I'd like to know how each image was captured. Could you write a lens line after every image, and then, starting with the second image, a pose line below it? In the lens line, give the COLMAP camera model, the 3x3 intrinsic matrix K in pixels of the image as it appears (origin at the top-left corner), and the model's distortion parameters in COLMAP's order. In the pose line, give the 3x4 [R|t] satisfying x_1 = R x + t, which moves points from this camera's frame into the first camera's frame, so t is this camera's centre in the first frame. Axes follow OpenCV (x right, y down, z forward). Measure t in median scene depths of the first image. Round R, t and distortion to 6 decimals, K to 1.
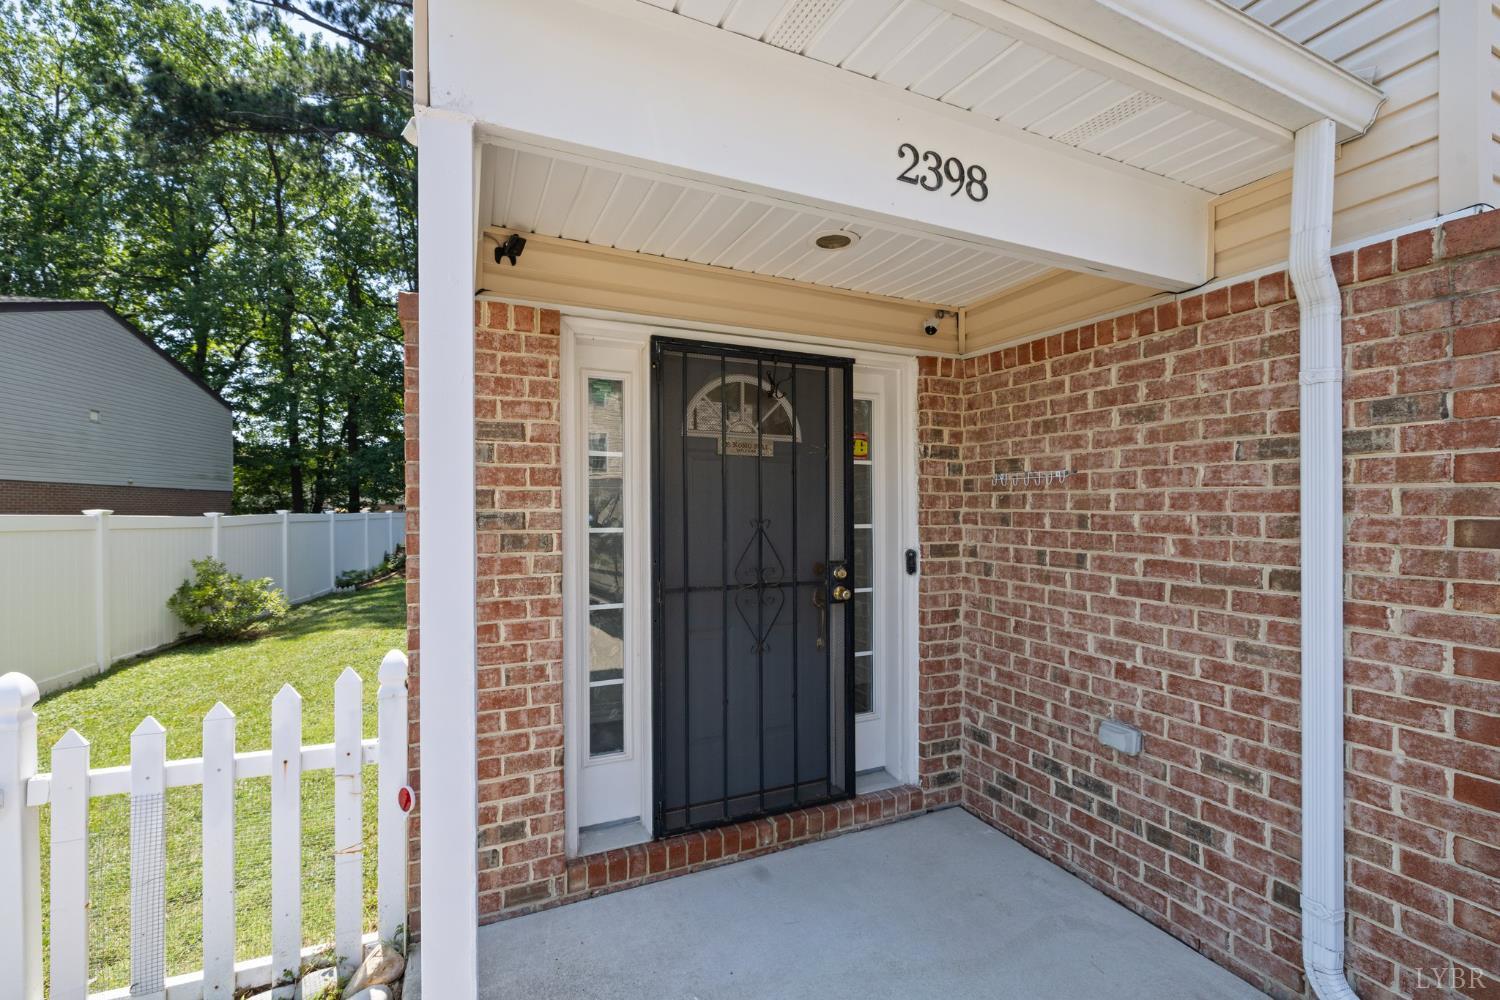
lens RADIAL K [[635.7, 0, 749.9], [0, 635.7, 505.8], [0, 0, 1]] dist [0.003125, 0.000525]
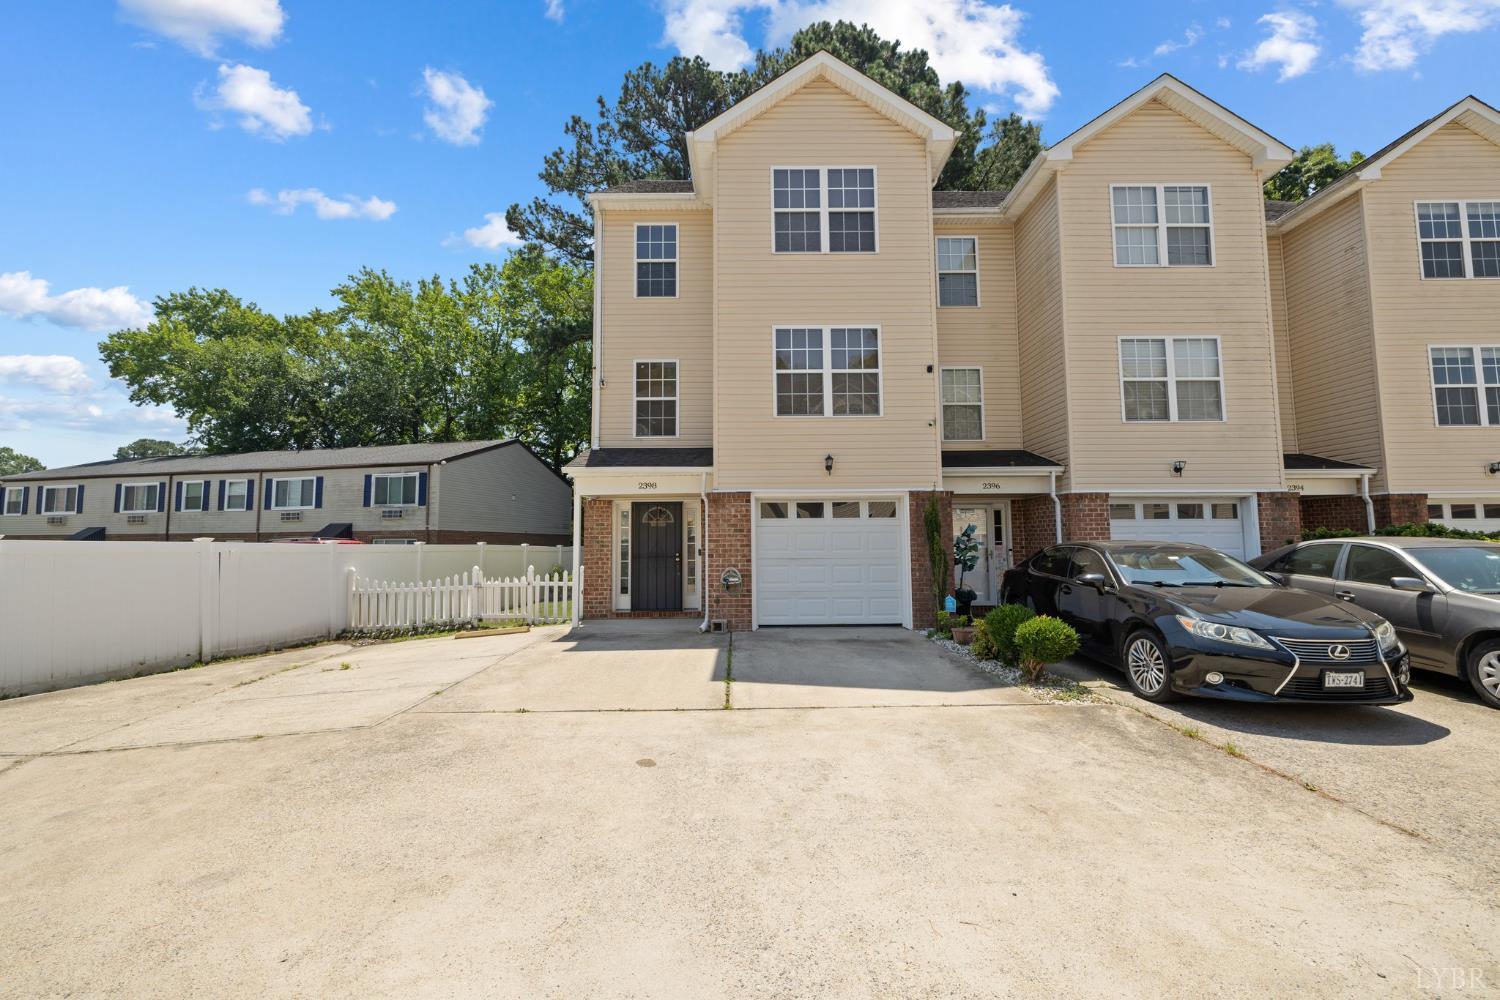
lens RADIAL K [[635.7, 0, 748.7], [0, 635.7, 496.4], [0, 0, 1]] dist [0.003125, 0.000525]
pose [[0.914129, -0.038666, -0.403576, 2.423550], [0.009420, 0.997199, -0.074203, 0.041697], [0.405315, 0.064030, 0.911932, -2.795690]]
